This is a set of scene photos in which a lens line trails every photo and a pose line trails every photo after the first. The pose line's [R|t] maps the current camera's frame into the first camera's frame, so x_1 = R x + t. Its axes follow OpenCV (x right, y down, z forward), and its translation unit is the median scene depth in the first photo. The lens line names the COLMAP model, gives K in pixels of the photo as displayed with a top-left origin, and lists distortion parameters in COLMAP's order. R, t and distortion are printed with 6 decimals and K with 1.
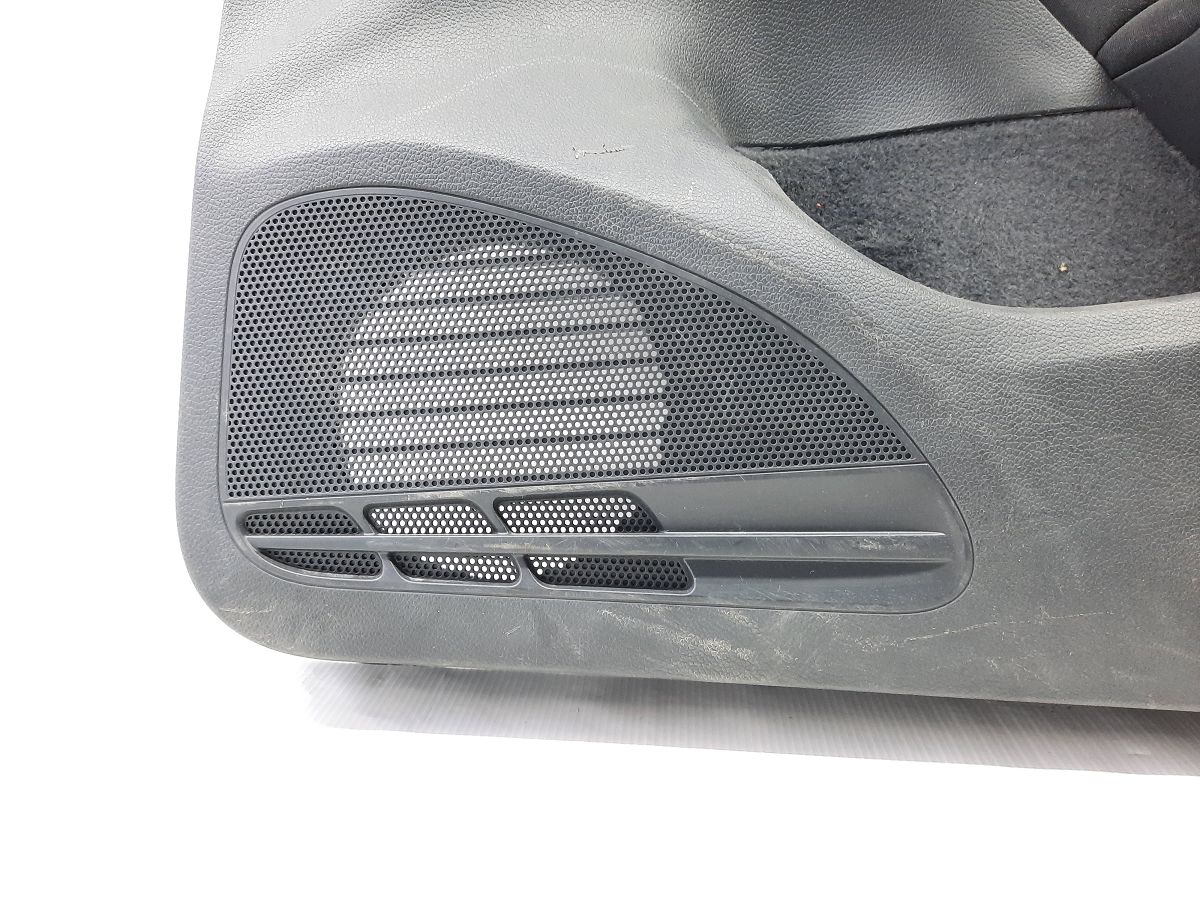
lens RADIAL K [[862.5, 0, 600.5], [0, 862.5, 452.0], [0, 0, 1]] dist [0.032385, -0.007657]
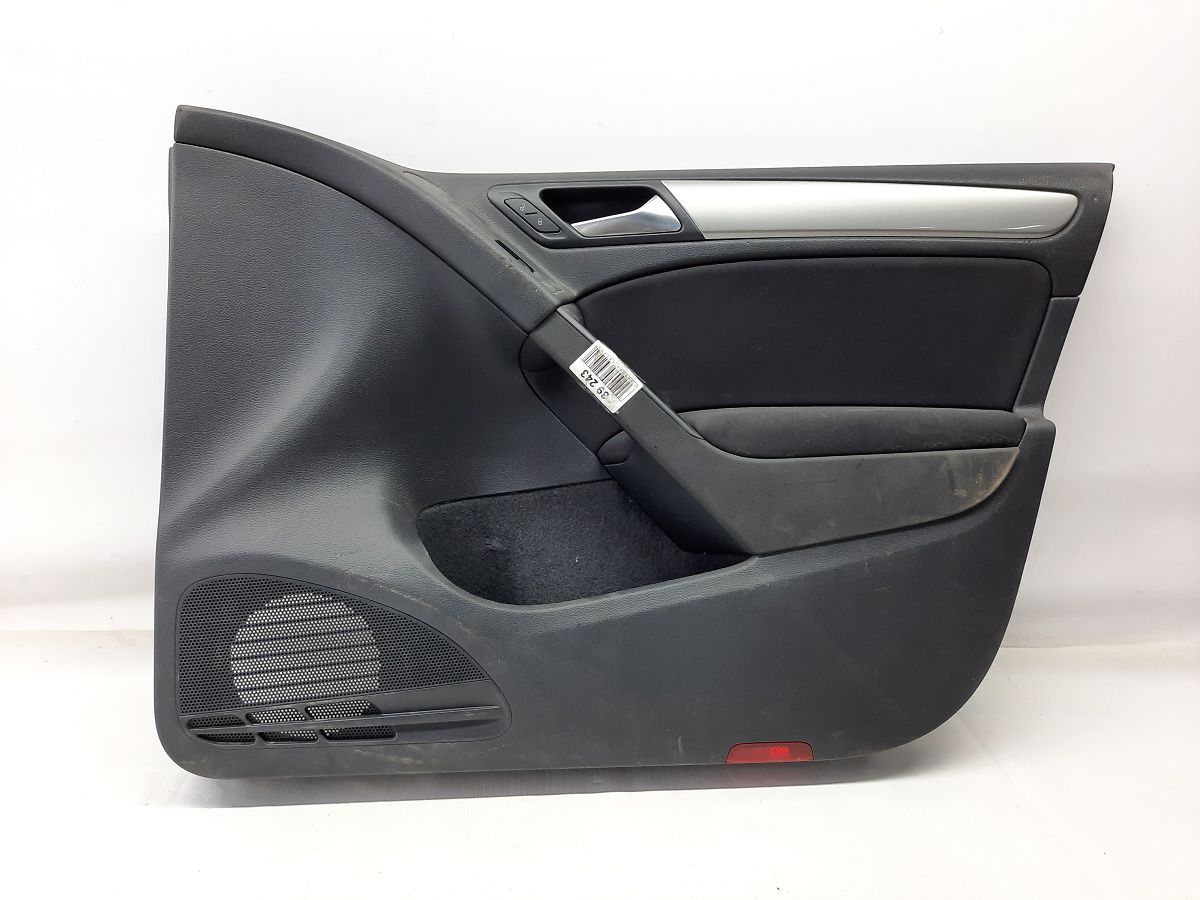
lens RADIAL K [[862.5, 0, 599.4], [0, 862.5, 449.3], [0, 0, 1]] dist [0.032385, -0.007657]
pose [[0.987897, -0.033668, 0.151410, 0.321210], [0.023352, 0.997315, 0.069403, -0.766829], [-0.153341, -0.065027, 0.986031, -1.347620]]
